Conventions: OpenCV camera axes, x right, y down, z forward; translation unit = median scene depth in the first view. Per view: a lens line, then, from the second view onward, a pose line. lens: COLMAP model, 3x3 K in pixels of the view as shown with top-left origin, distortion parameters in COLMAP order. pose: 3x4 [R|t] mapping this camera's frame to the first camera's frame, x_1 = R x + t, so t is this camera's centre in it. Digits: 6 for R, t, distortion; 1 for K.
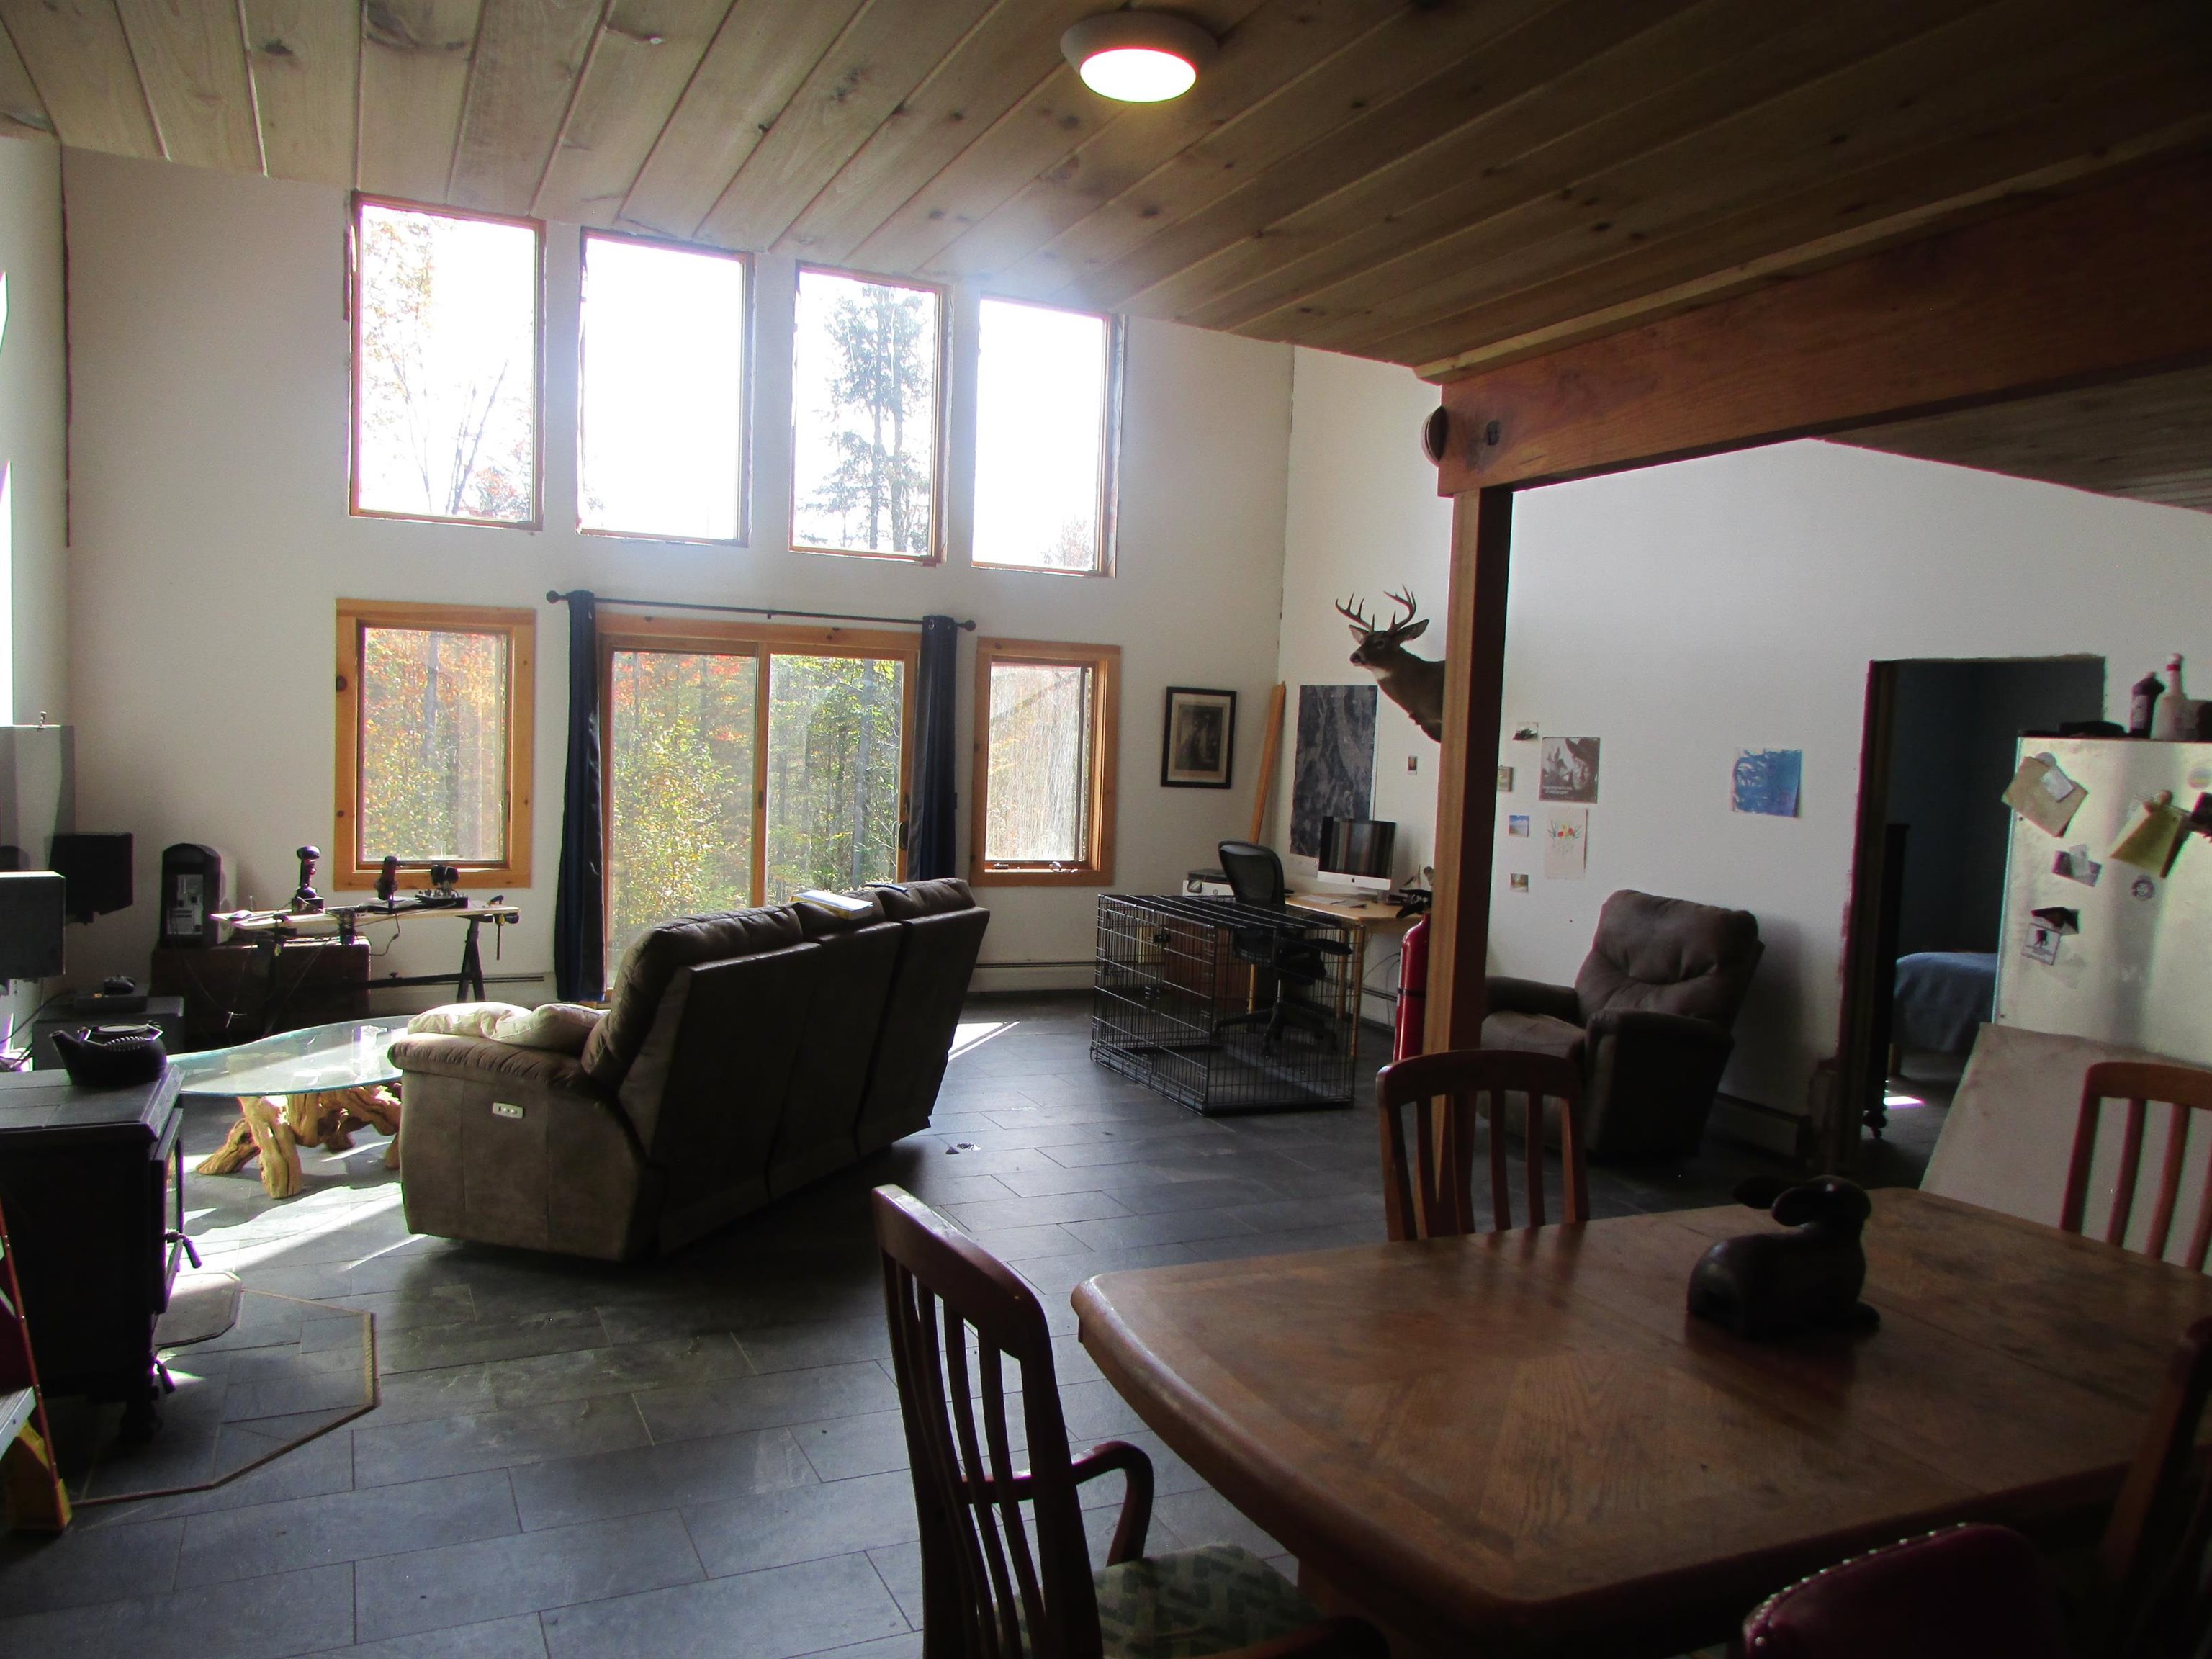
lens RADIAL K [[1571.5, 0, 1109.2], [0, 1571.5, 834.7], [0, 0, 1]] dist [-0.031607, 0.004379]
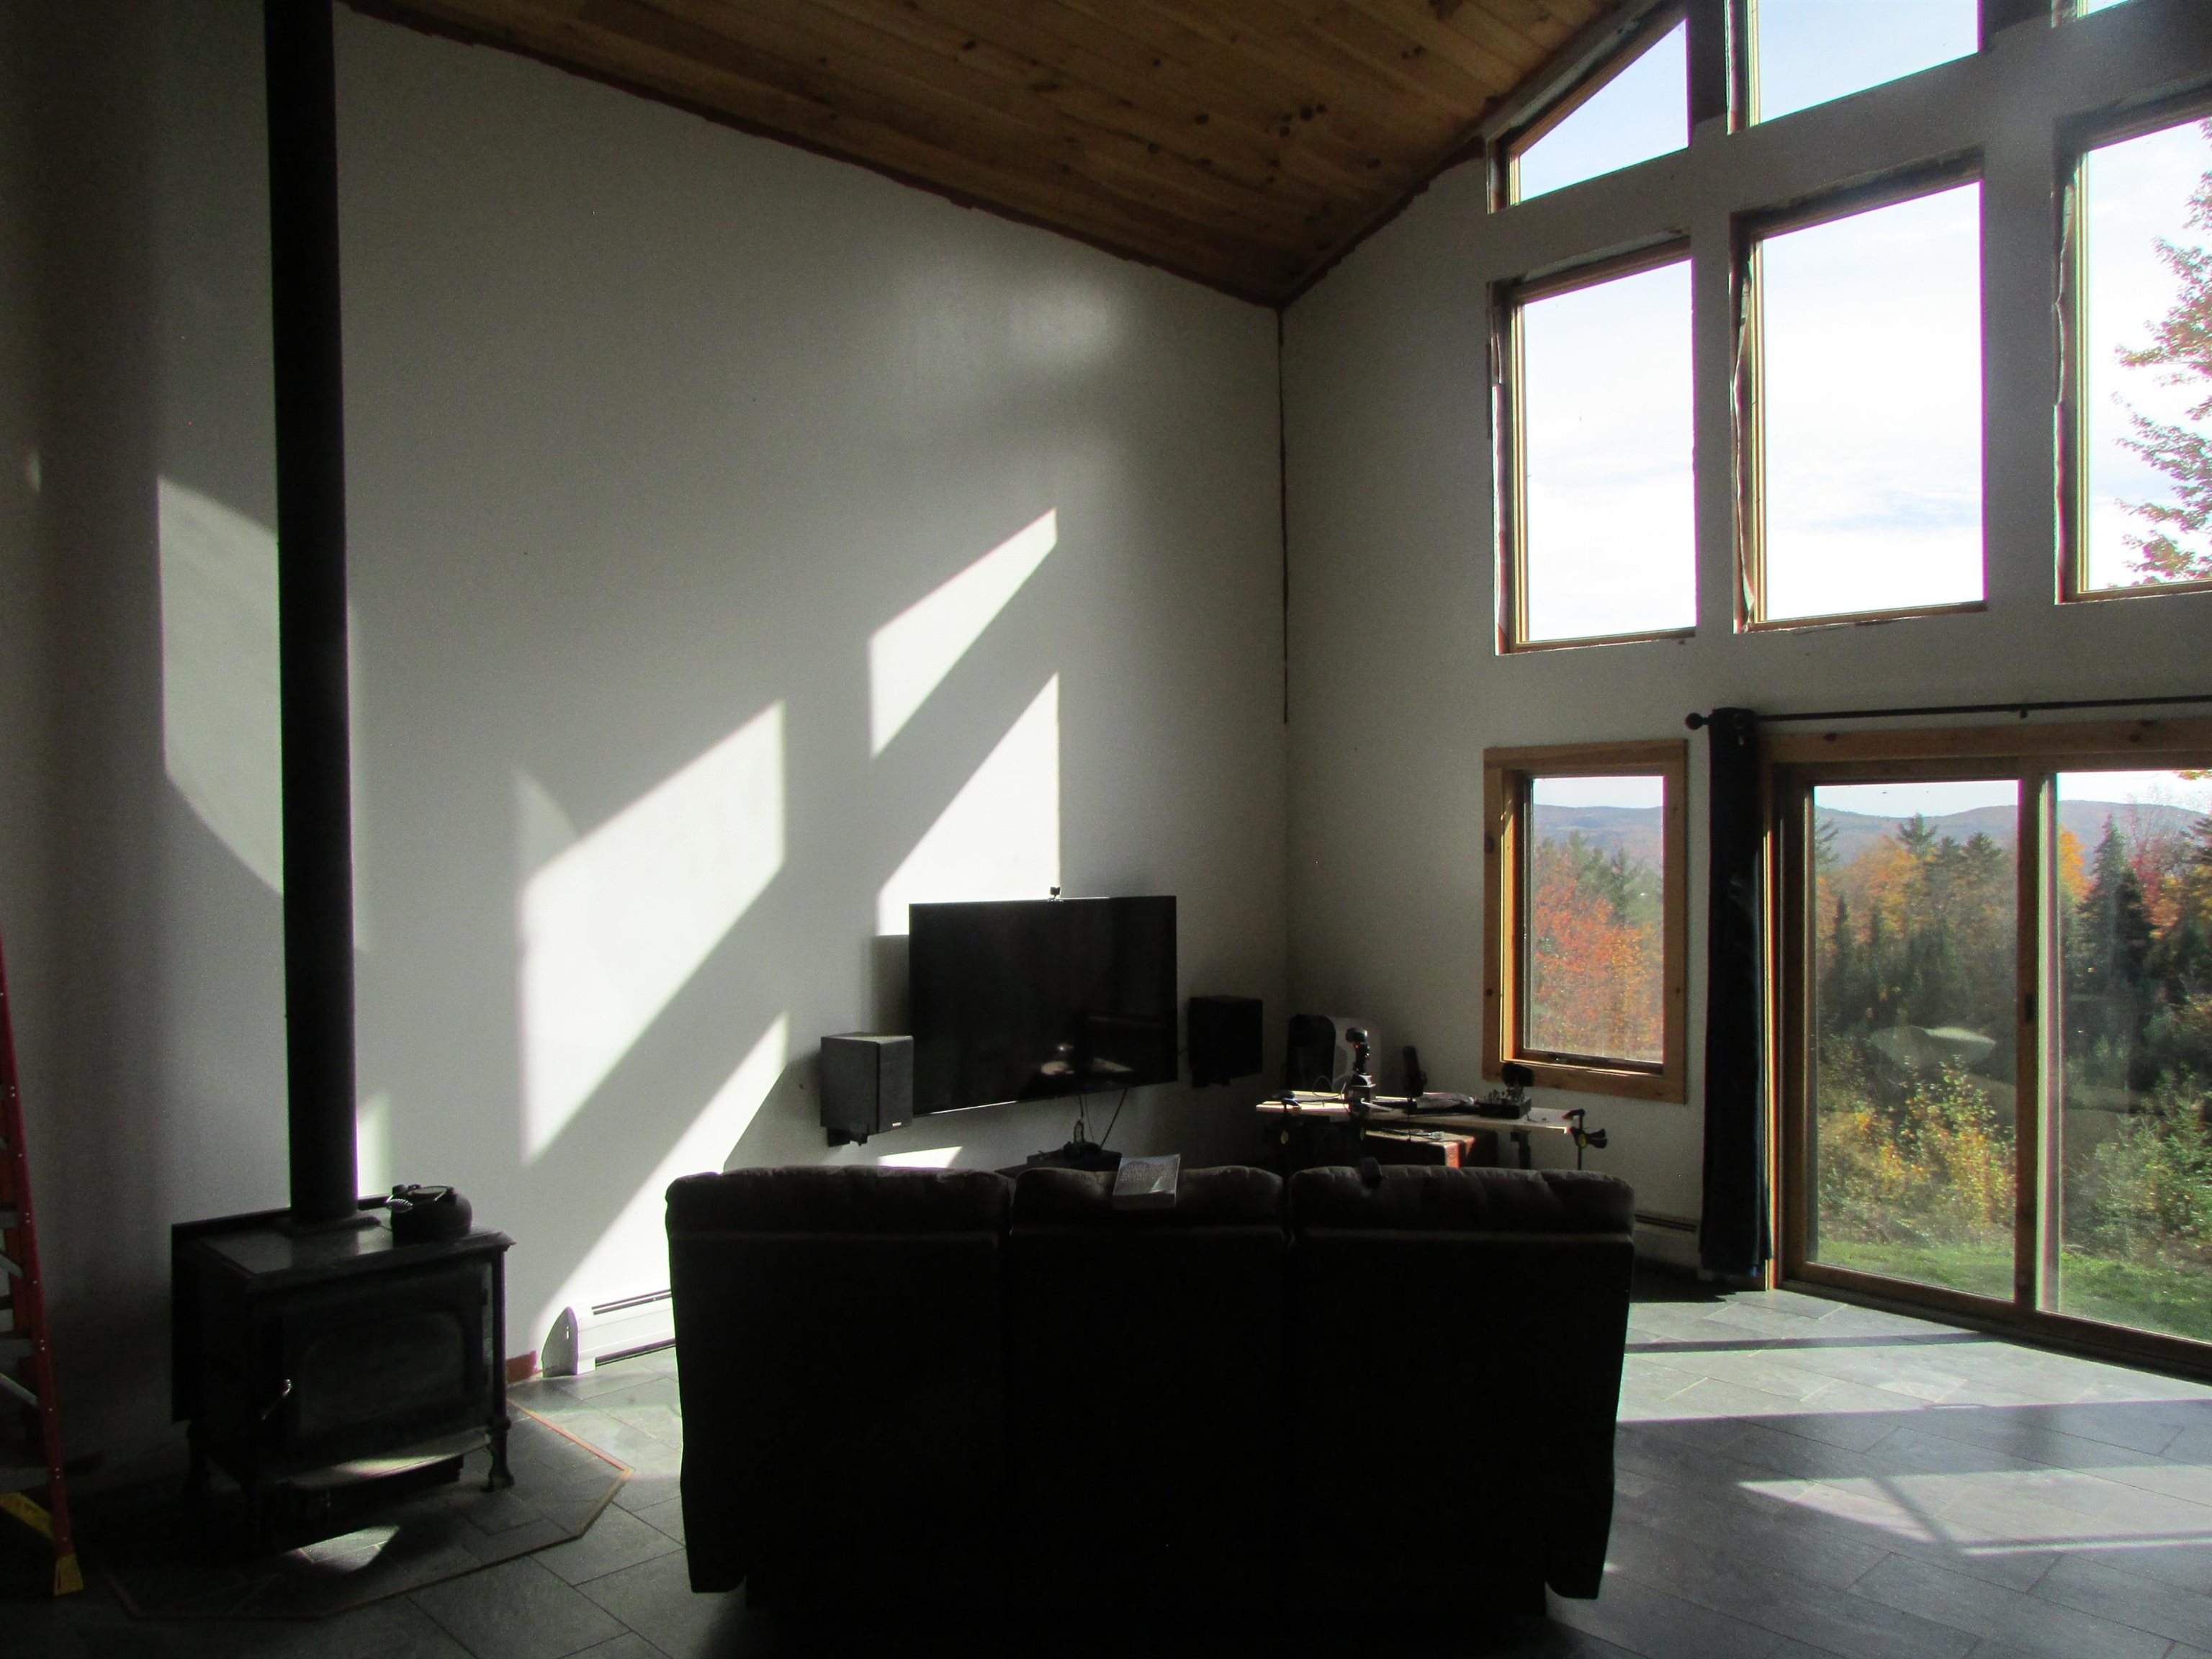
lens RADIAL K [[1594.3, 0, 1114.4], [0, 1594.3, 818.4], [0, 0, 1]] dist [-0.009439, 0.004866]
pose [[0.320066, -0.030787, -0.946895, 0.475983], [-0.031572, 0.998570, -0.043139, -0.101924], [0.946869, 0.043702, 0.318636, 0.797447]]
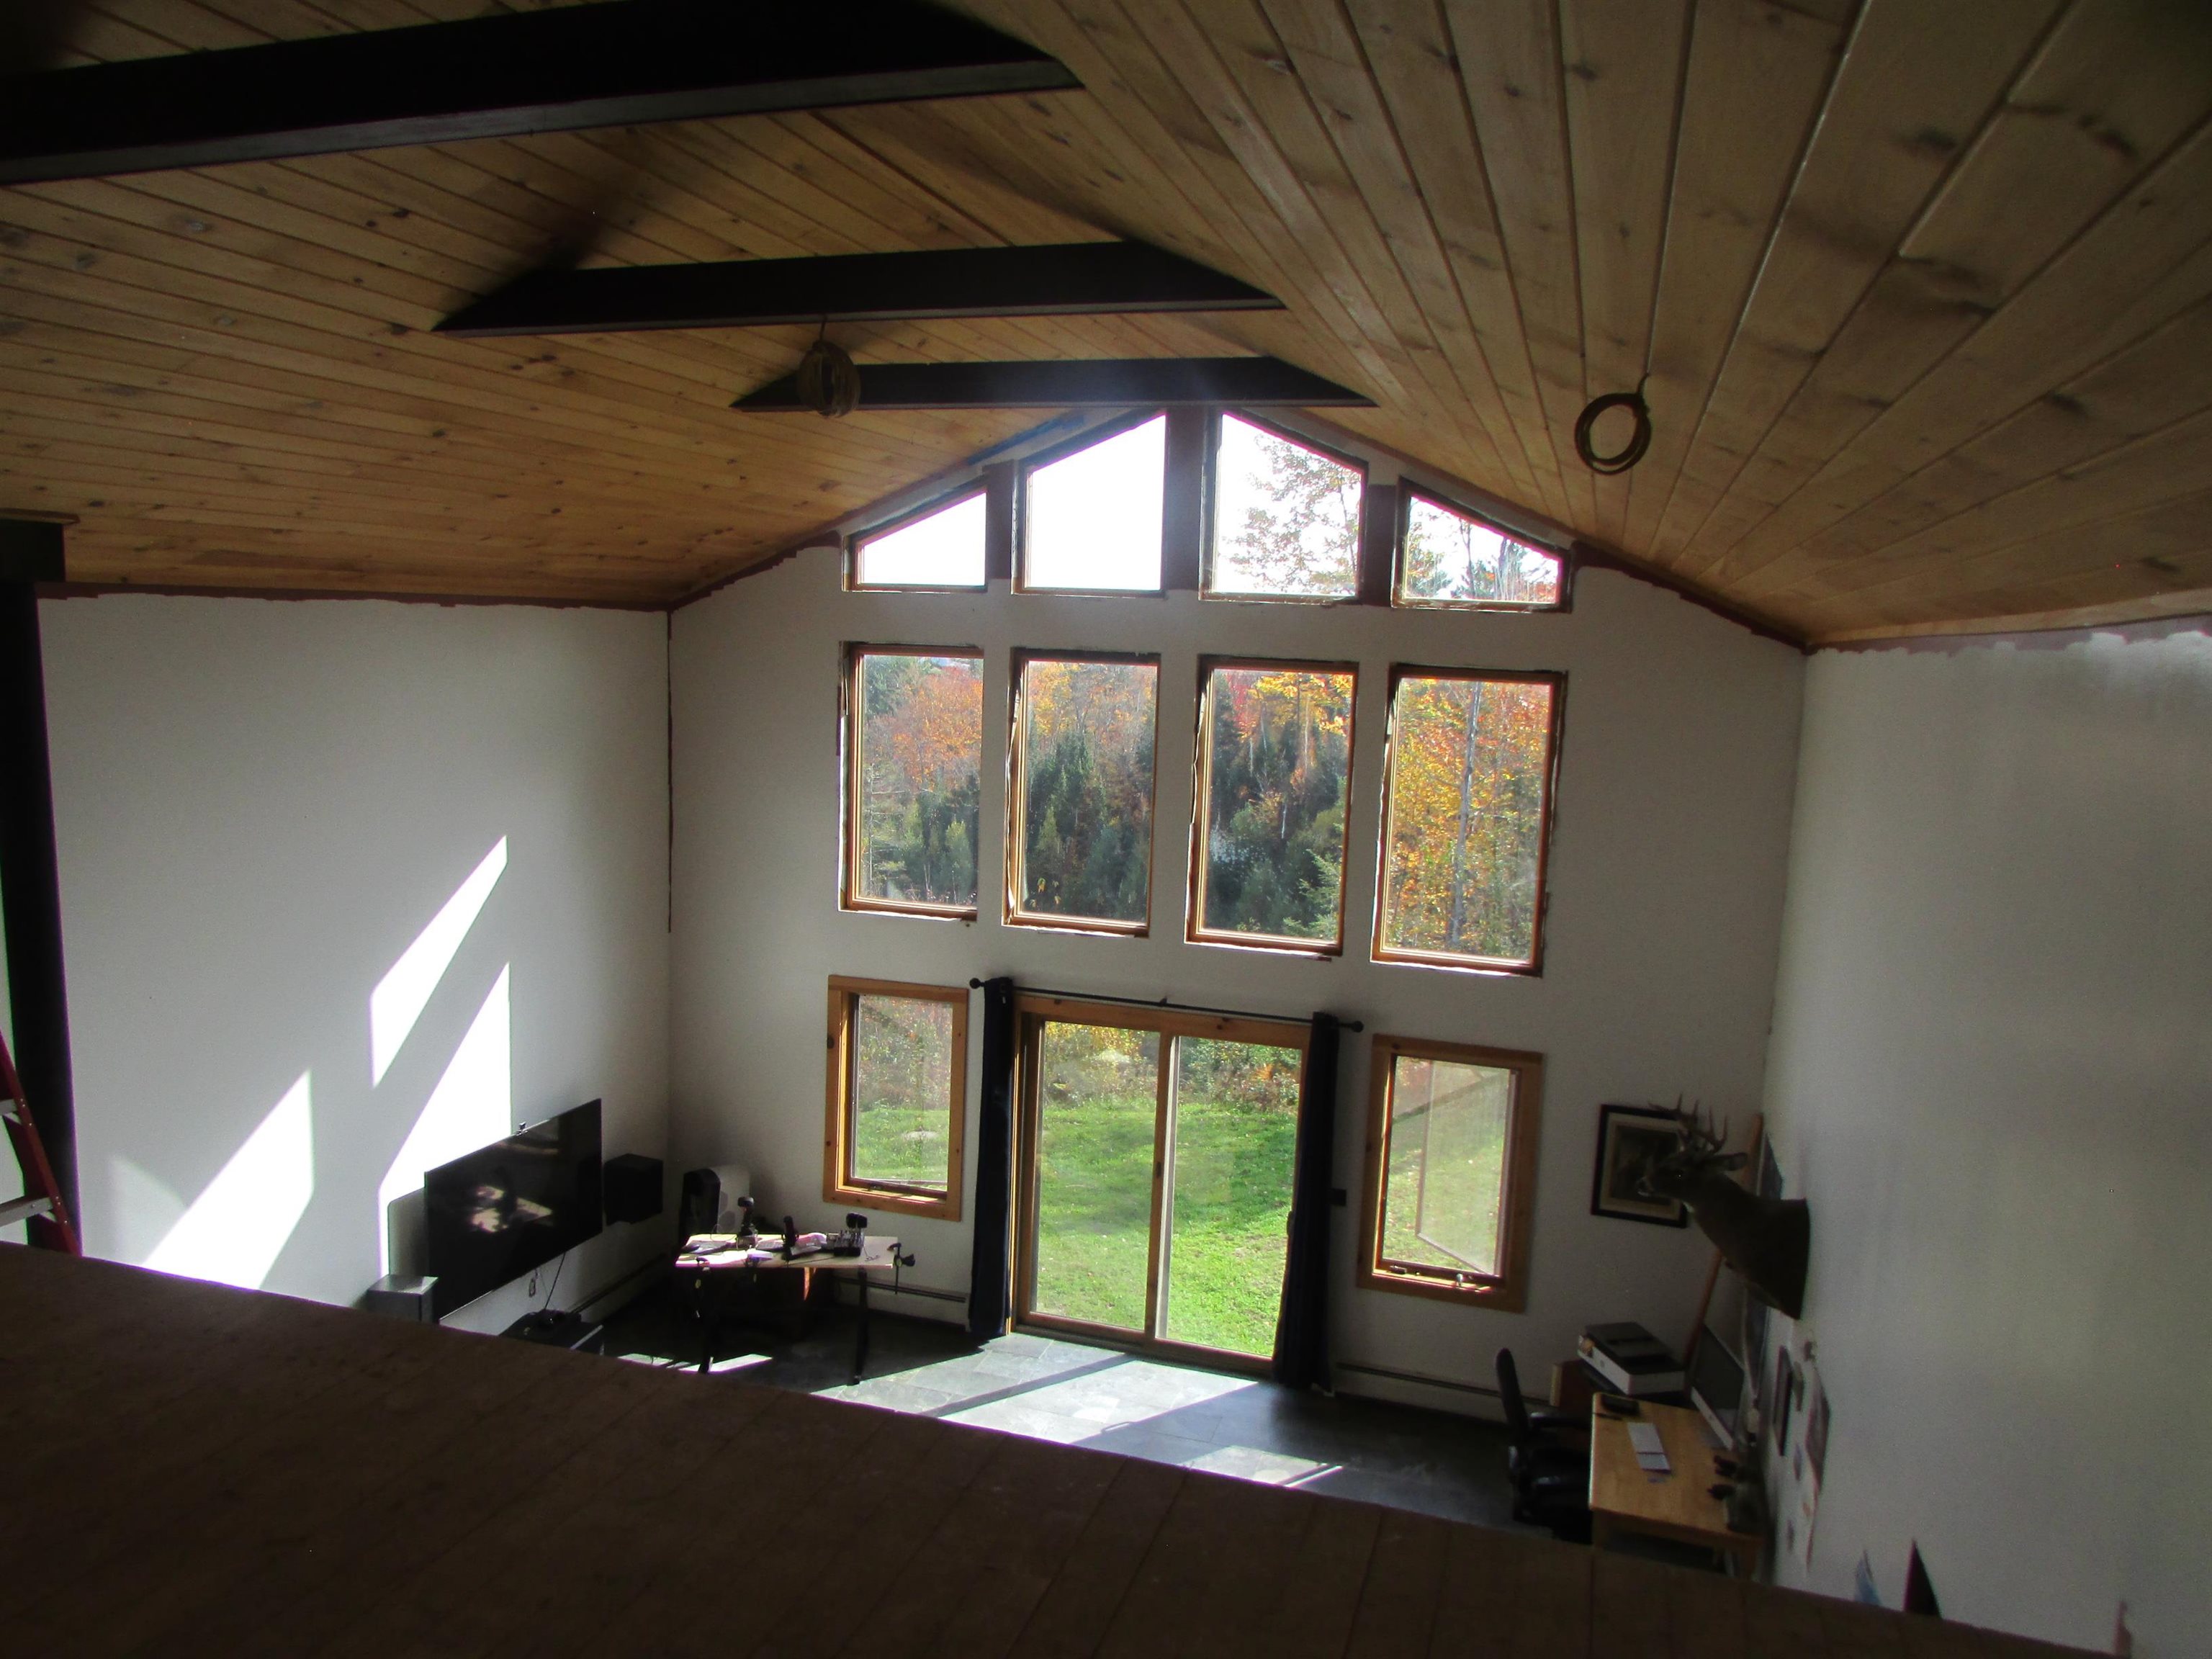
lens RADIAL K [[1571.5, 0, 1109.2], [0, 1571.5, 834.7], [0, 0, 1]] dist [-0.031607, 0.004379]
pose [[0.730759, 0.079582, -0.677980, 0.811726], [-0.051030, 0.996771, 0.061999, -0.555738], [0.680725, -0.010709, 0.732461, 0.360173]]
